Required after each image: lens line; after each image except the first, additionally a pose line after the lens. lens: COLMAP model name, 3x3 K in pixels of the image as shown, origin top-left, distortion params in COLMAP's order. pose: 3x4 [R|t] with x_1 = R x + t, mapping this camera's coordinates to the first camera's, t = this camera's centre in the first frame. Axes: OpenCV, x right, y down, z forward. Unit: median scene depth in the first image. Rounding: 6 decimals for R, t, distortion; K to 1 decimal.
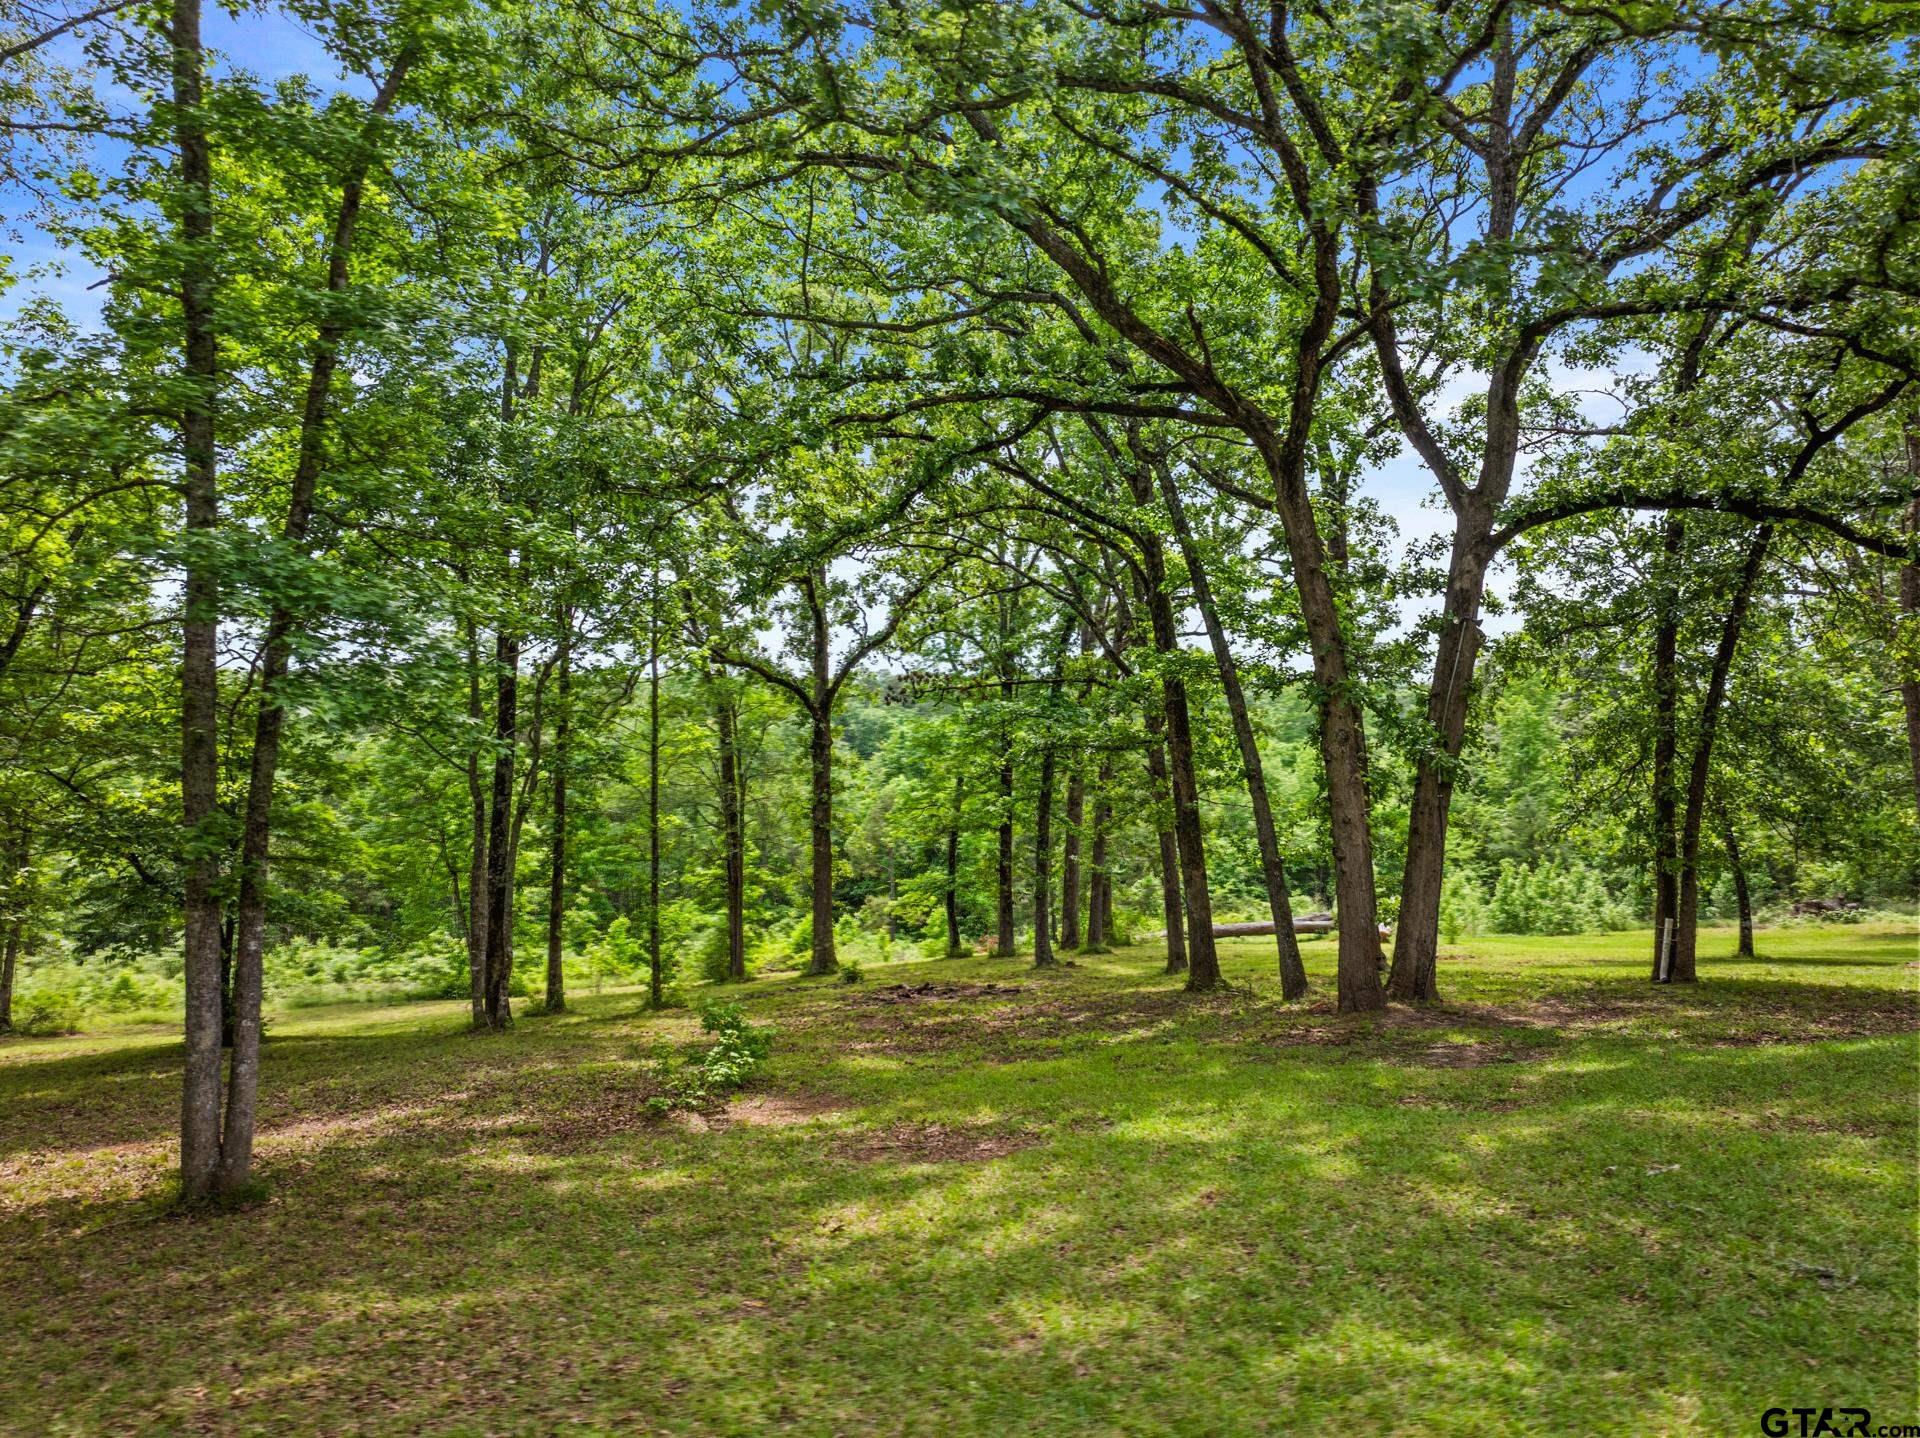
lens RADIAL K [[1376.1, 0, 960.0], [0, 1376.1, 719.0], [0, 0, 1]] dist [0.003609, -0.031958]
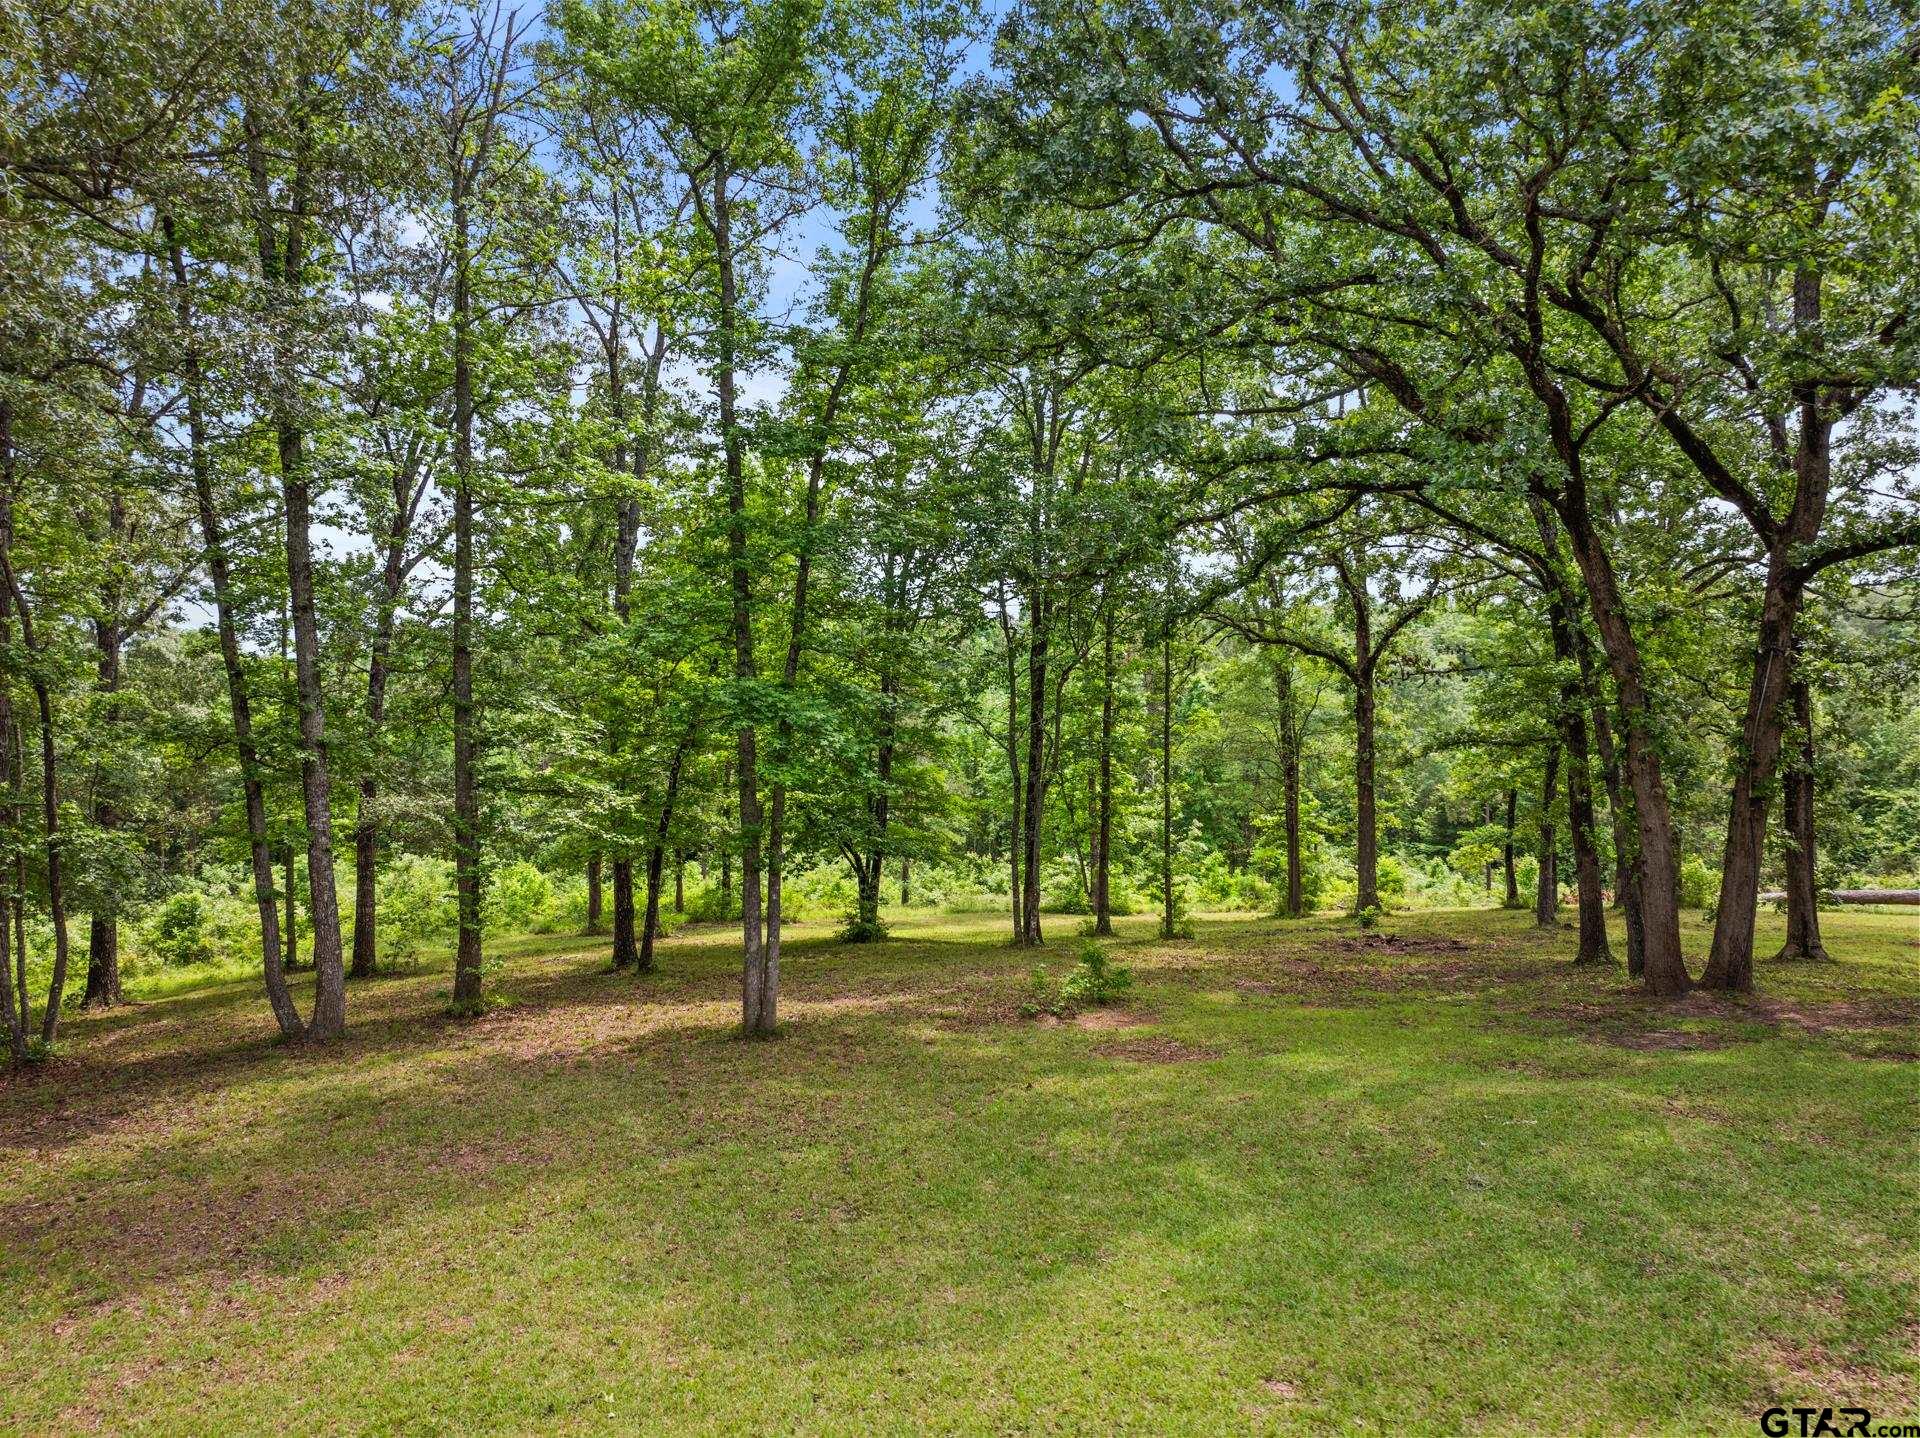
lens RADIAL K [[1376.1, 0, 960.0], [0, 1376.1, 719.0], [0, 0, 1]] dist [0.003609, -0.031958]
pose [[0.879029, 0.003276, -0.476757, 0.335962], [0.025233, 0.998255, 0.053385, -0.095009], [0.476100, -0.058957, 0.877413, -0.273363]]
